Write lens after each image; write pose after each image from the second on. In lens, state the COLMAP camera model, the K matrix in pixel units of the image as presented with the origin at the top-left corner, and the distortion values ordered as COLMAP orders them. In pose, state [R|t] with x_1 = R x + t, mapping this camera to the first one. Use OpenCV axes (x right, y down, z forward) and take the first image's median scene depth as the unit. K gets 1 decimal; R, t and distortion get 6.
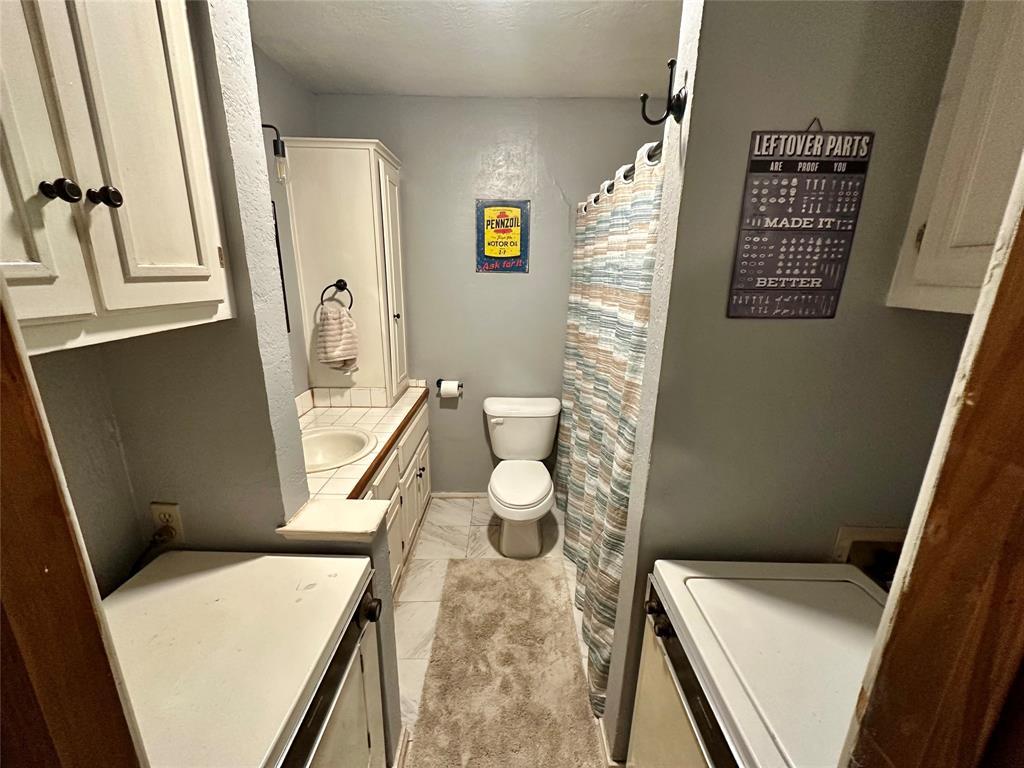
lens RADIAL K [[408.7, 0, 512.2], [0, 408.7, 382.8], [0, 0, 1]] dist [-0.001286, -0.000064]
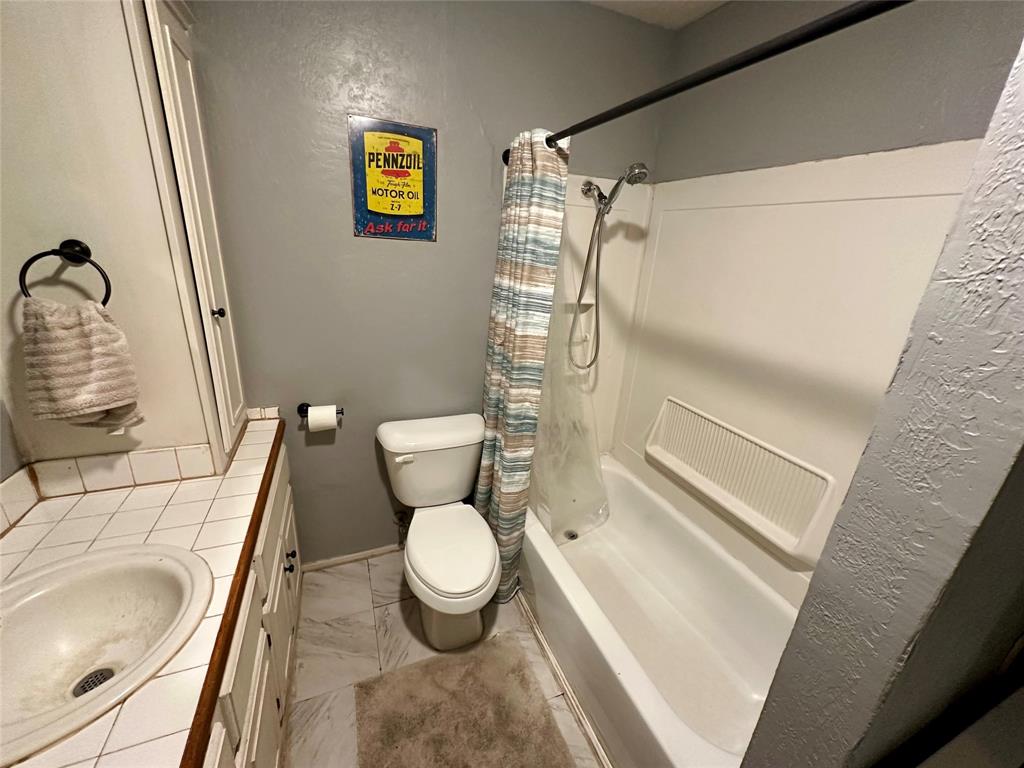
lens RADIAL K [[408.7, 0, 512.2], [0, 408.7, 382.8], [0, 0, 1]] dist [-0.001286, -0.000064]
pose [[0.926776, -0.080507, 0.366886, -0.117748], [0.051181, 0.994717, 0.088989, -0.091802], [-0.372111, -0.063695, 0.926000, 0.318053]]
